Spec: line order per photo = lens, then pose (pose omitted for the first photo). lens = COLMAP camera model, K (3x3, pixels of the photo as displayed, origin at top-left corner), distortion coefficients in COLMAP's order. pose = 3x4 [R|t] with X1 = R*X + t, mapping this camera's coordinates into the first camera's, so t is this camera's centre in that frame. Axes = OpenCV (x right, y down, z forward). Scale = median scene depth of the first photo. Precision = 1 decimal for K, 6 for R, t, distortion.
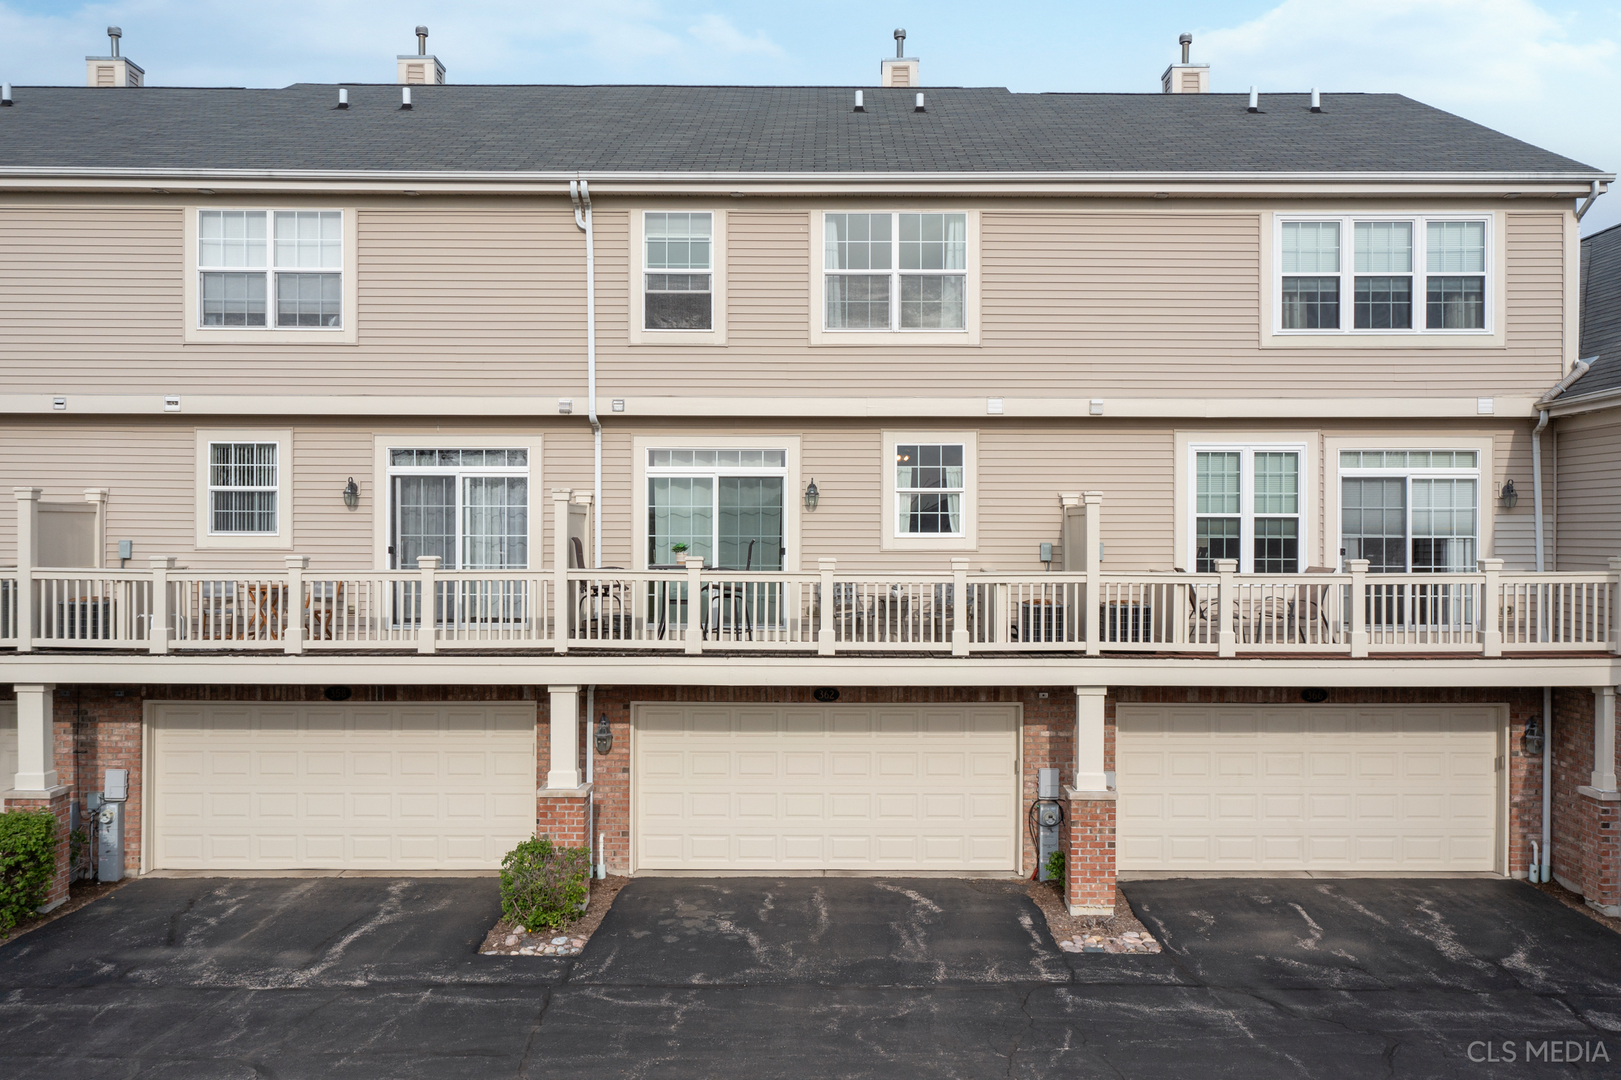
lens RADIAL K [[1311.4, 0, 810.5], [0, 1311.4, 540.0], [0, 0, 1]] dist [-0.001033, -0.001286]
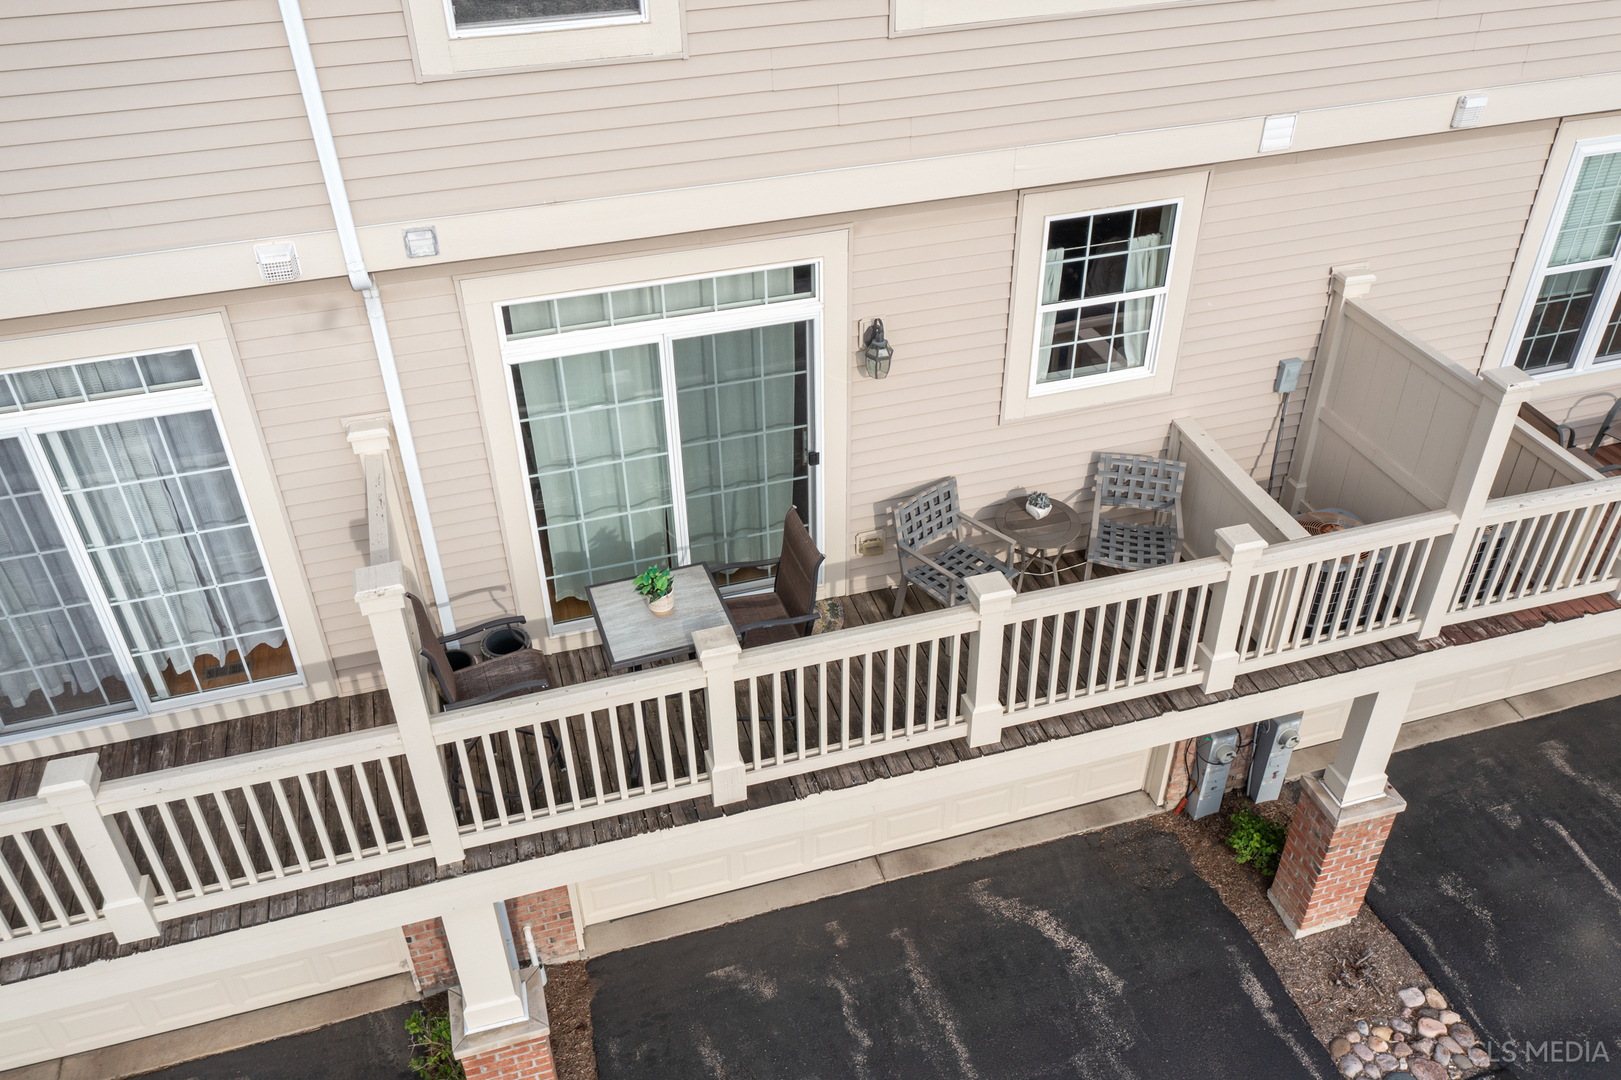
lens RADIAL K [[1311.4, 0, 810.5], [0, 1311.4, 540.0], [0, 0, 1]] dist [-0.001033, -0.001286]
pose [[0.953084, -0.191442, 0.234480, -0.143277], [0.018148, 0.809357, 0.587037, -0.254075], [-0.302162, -0.555240, 0.774859, 0.611342]]
